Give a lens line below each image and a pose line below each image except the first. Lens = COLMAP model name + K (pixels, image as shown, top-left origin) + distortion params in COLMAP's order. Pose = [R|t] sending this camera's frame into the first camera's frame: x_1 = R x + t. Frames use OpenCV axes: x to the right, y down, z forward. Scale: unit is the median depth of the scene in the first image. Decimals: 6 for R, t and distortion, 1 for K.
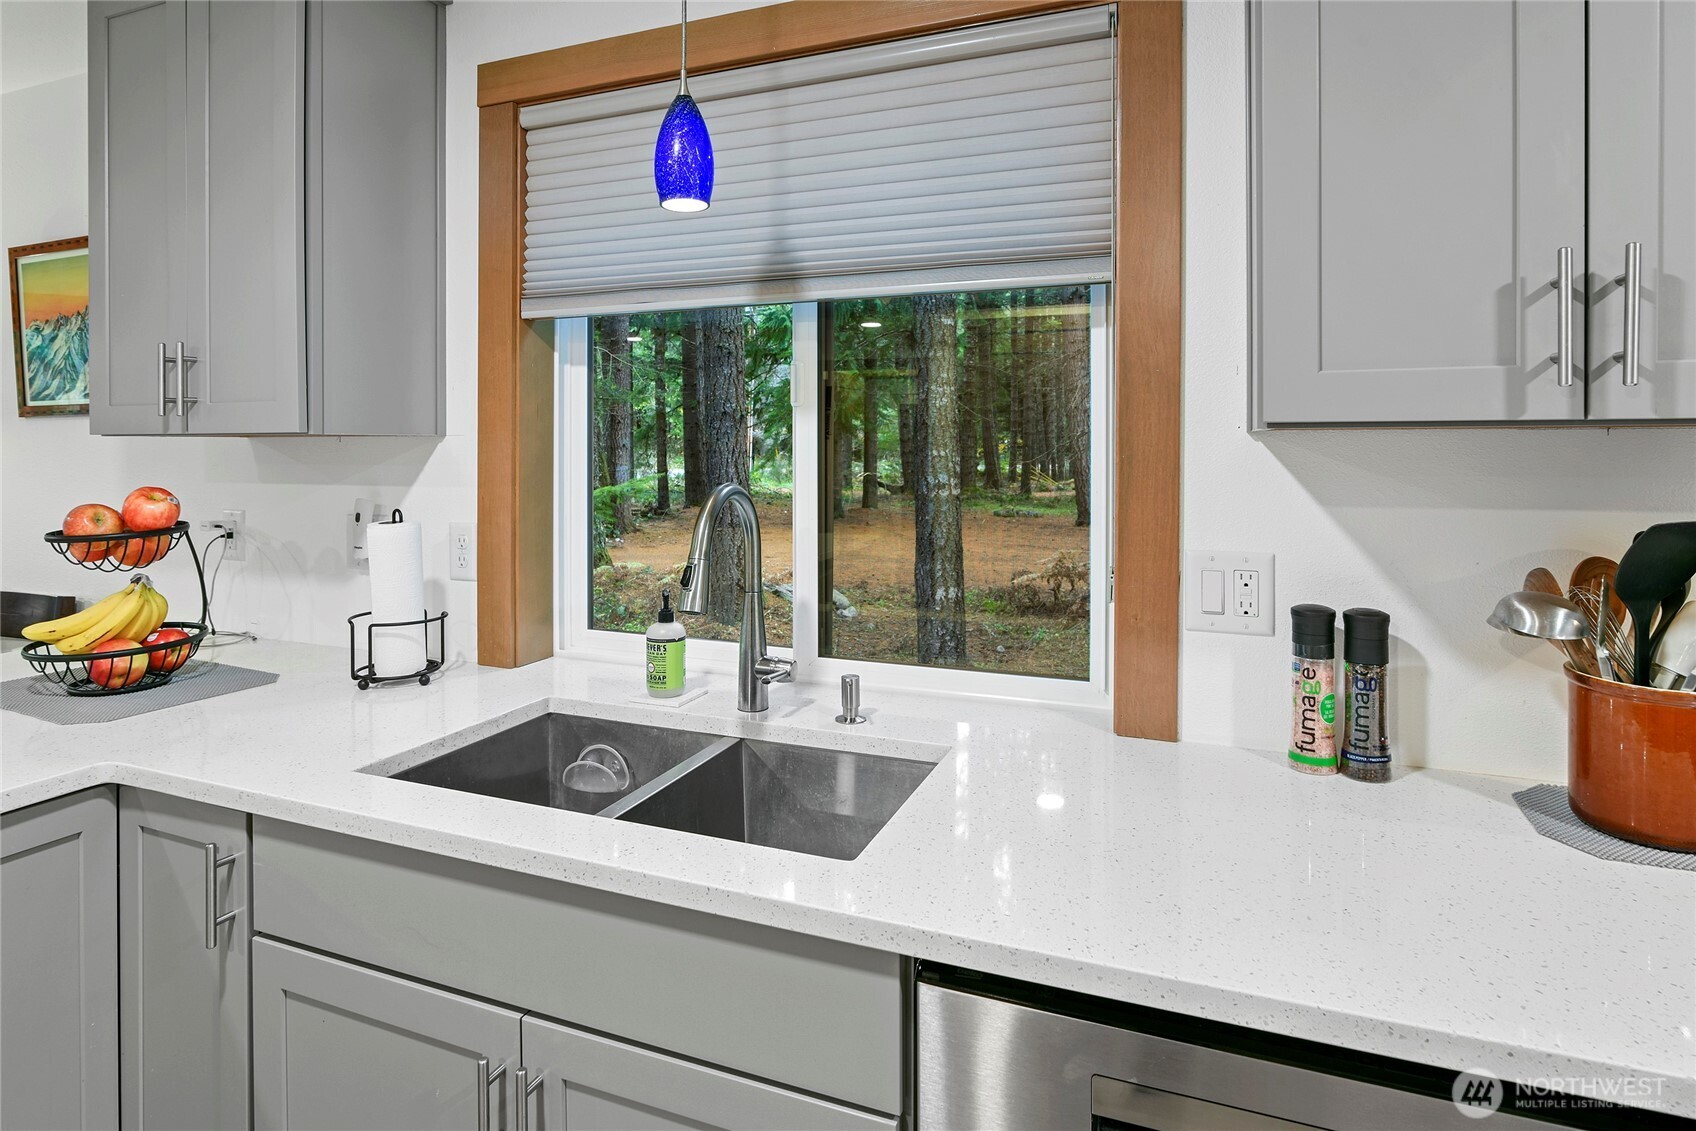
lens RADIAL K [[899.8, 0, 855.4], [0, 899.8, 451.9], [0, 0, 1]] dist [-0.014208, 0.000291]
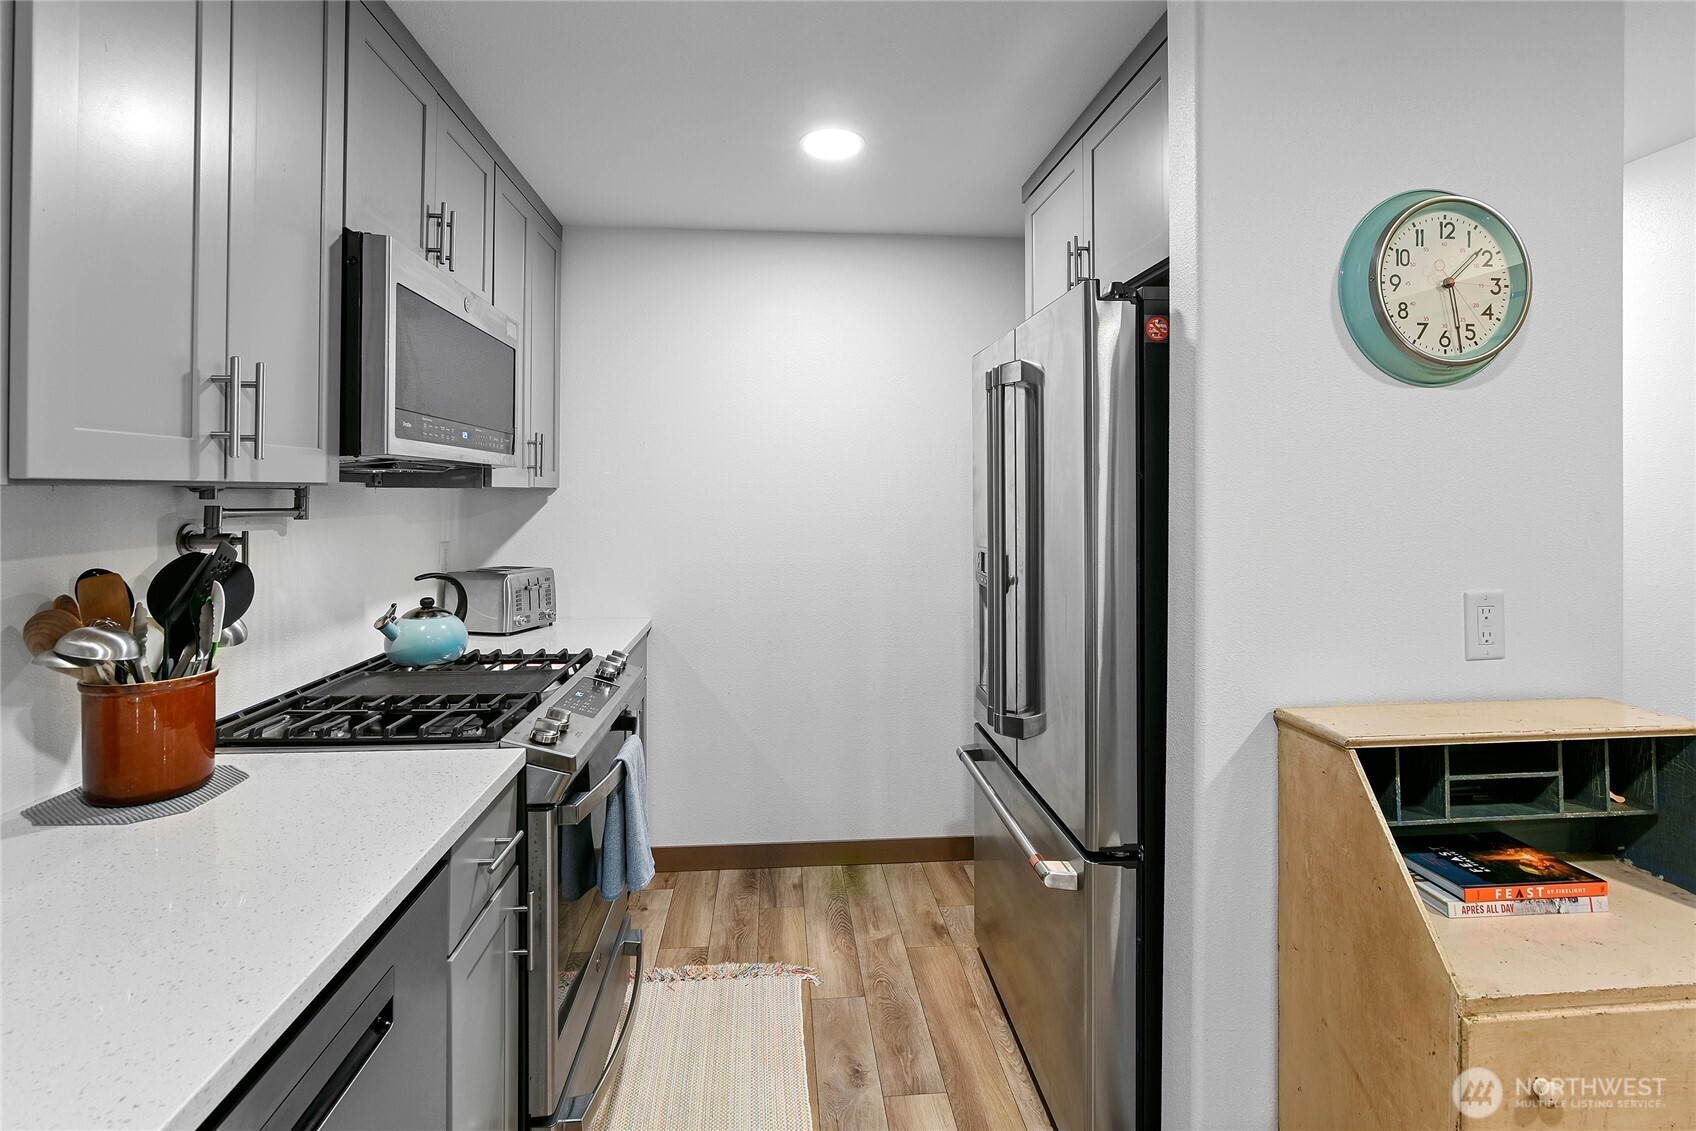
lens RADIAL K [[809.9, 0, 839.1], [0, 809.9, 491.8], [0, 0, 1]] dist [-0.008749, 0.003441]
pose [[-0.450675, 0.001979, 0.892686, -0.416514], [0.007188, 0.999973, 0.001411, -0.008265], [-0.892659, 0.007052, -0.450677, 0.405713]]
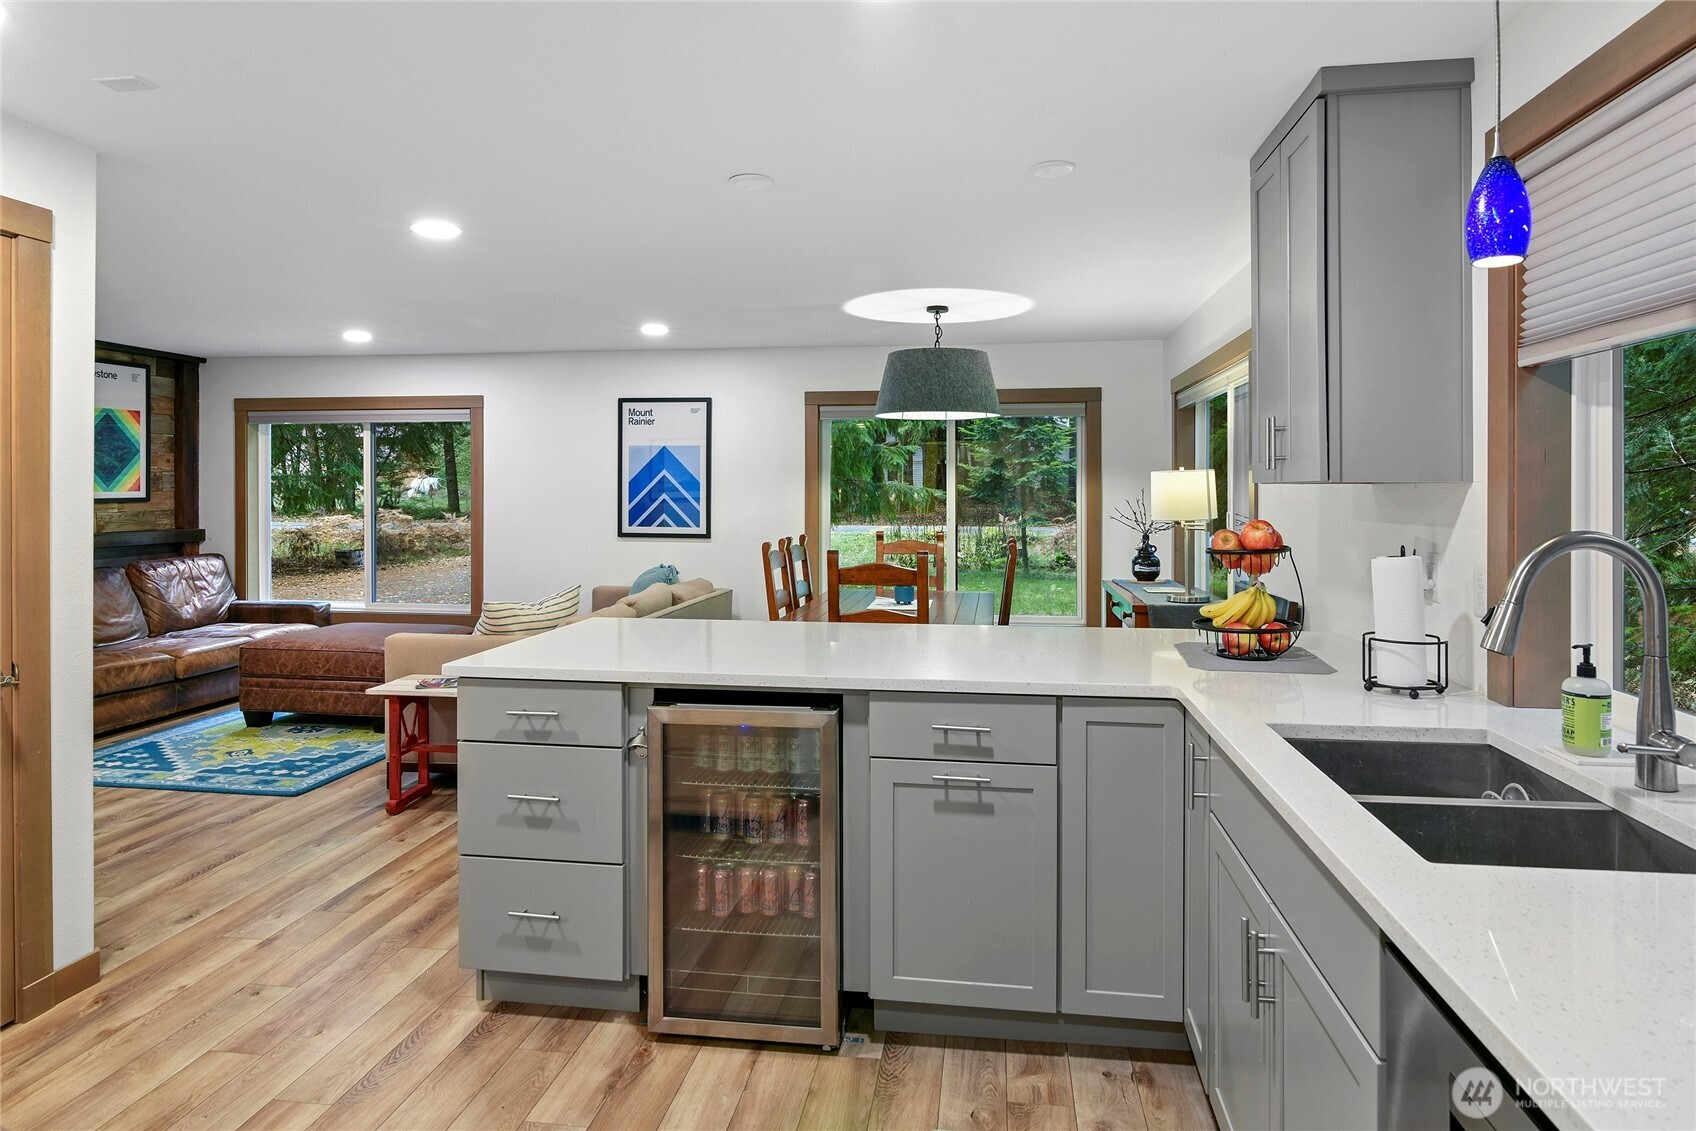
lens RADIAL K [[1040.2, 0, 902.3], [0, 1040.2, 496.6], [0, 0, 1]] dist [-0.014057, -0.001217]
pose [[0.262364, 0.008519, -0.964931, 0.680770], [-0.006546, 0.999954, 0.007048, -0.005343], [0.964947, 0.004467, 0.262407, 0.013486]]
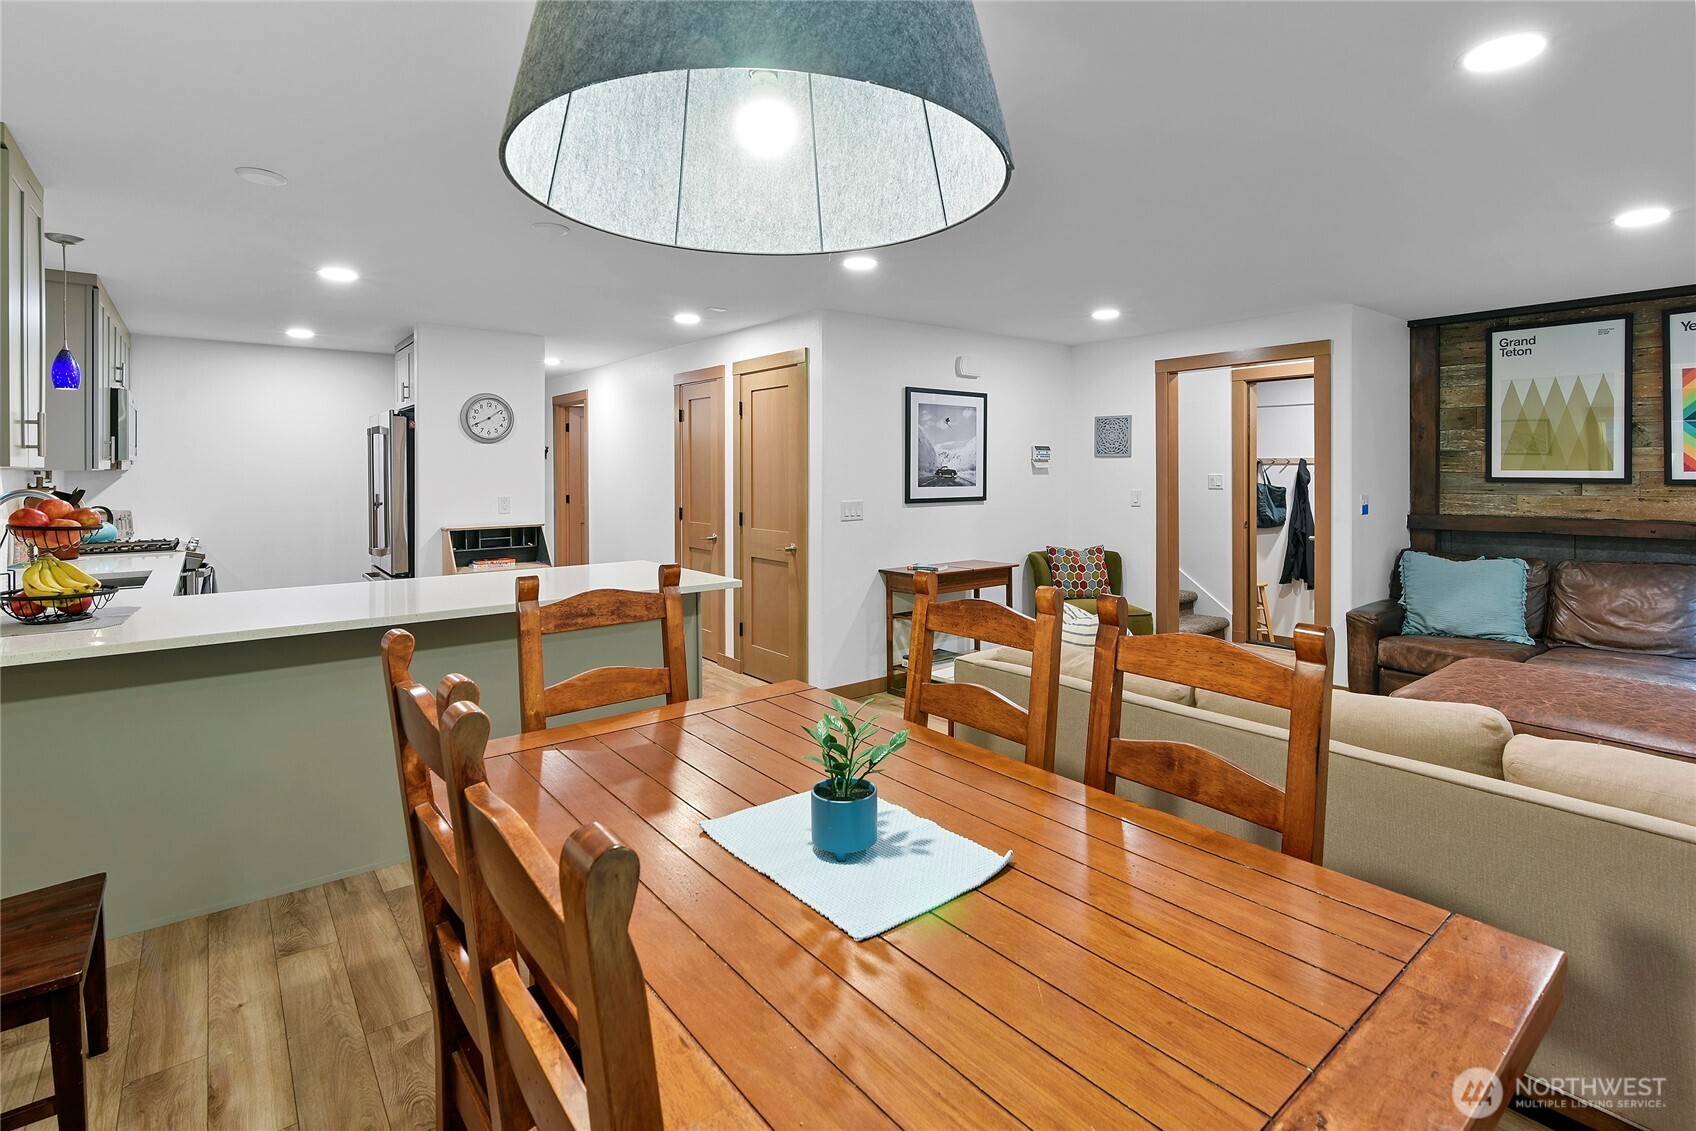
lens RADIAL K [[809.9, 0, 901.6], [0, 809.9, 467.1], [0, 0, 1]] dist [-0.008749, 0.003441]
pose [[-0.883307, 0.004825, 0.468771, -3.088936], [0.006771, 0.999974, 0.002466, -0.014561], [-0.468747, 0.005353, -0.883316, 1.644132]]
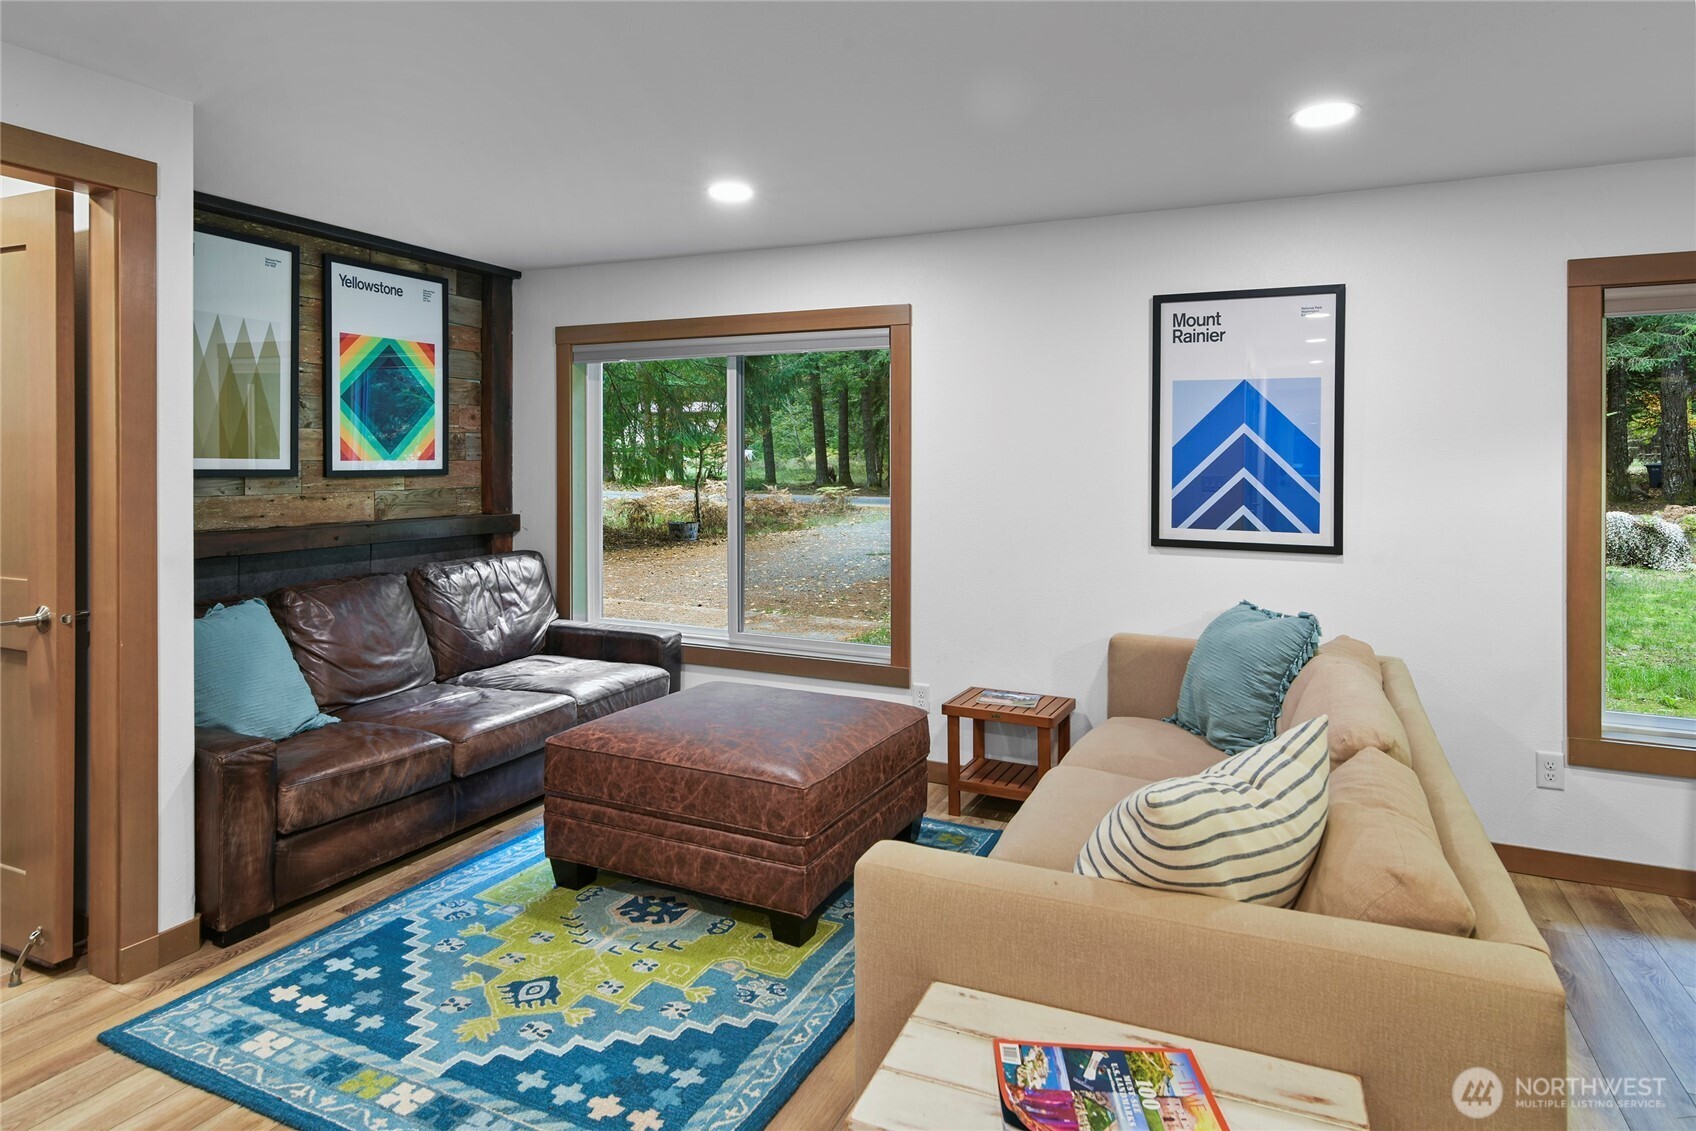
lens RADIAL K [[997.9, 0, 849.6], [0, 997.9, 491.0], [0, 0, 1]] dist [0.003190, -0.000377]
pose [[-0.050097, 0.031023, -0.998262, -1.423115], [-0.010899, 0.999441, 0.031606, 0.007793], [0.998685, 0.012463, -0.049731, -0.564850]]
